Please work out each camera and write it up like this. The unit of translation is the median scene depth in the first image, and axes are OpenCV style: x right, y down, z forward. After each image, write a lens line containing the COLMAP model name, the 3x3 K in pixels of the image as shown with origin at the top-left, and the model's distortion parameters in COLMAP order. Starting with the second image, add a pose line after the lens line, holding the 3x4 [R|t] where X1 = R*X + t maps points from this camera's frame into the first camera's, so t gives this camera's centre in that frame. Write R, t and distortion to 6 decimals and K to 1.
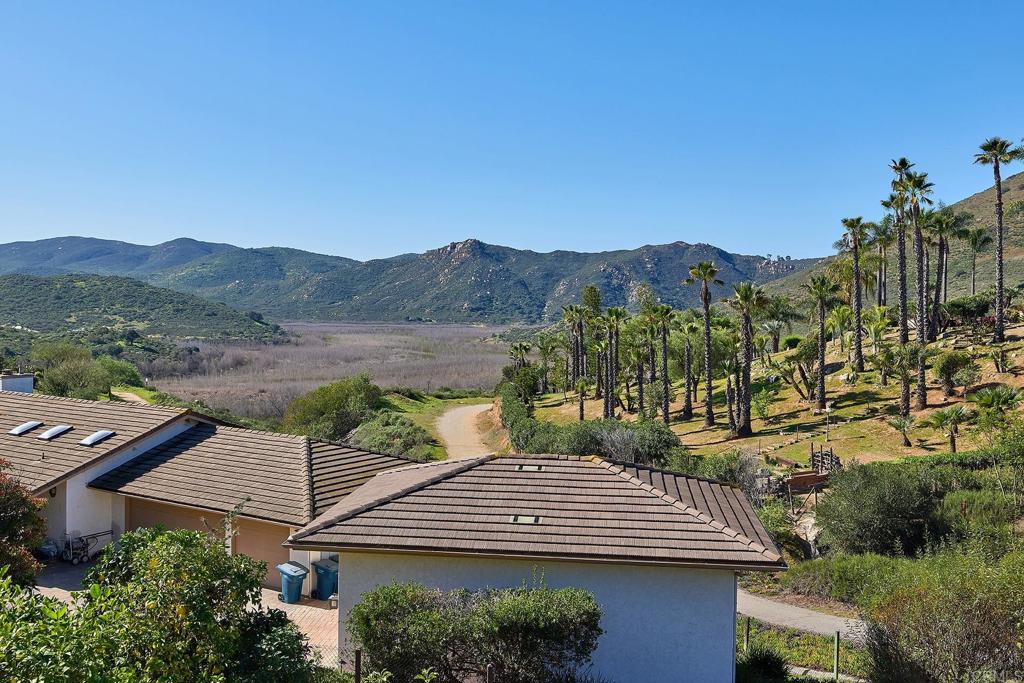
lens RADIAL K [[973.7, 0, 512.0], [0, 973.7, 341.5], [0, 0, 1]] dist [0.000073, -0.007306]
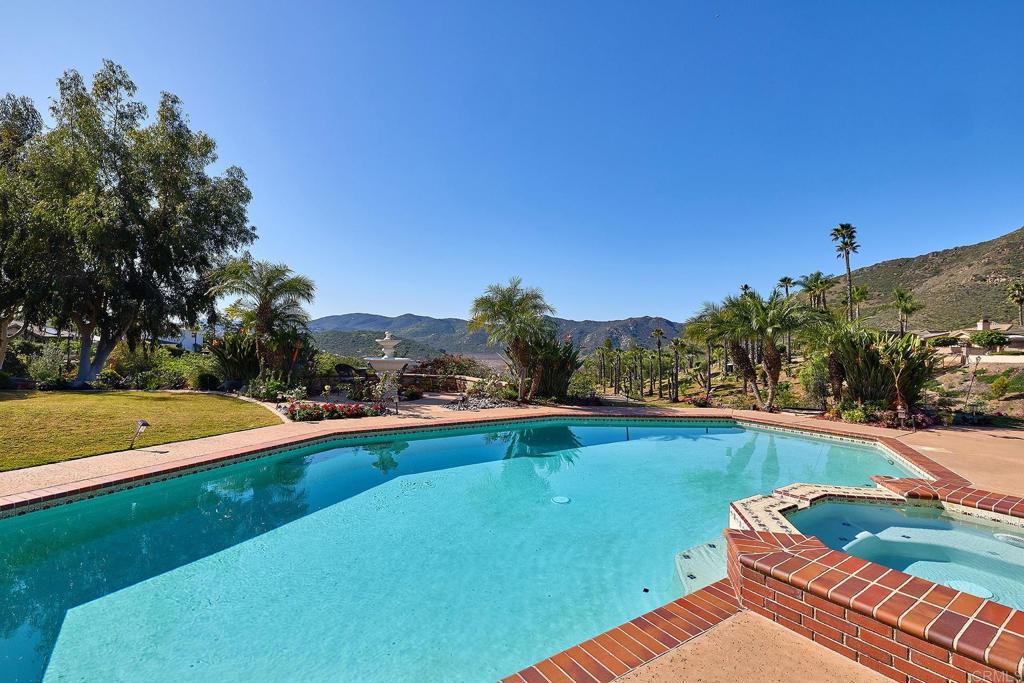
lens RADIAL K [[484.1, 0, 512.0], [0, 484.1, 341.5], [0, 0, 1]] dist [0.003384, 0.000647]
pose [[0.994864, 0.007039, -0.100976, -0.034947], [-0.011822, 0.998832, -0.046848, 0.007882], [0.100528, 0.047802, 0.993785, -0.194620]]
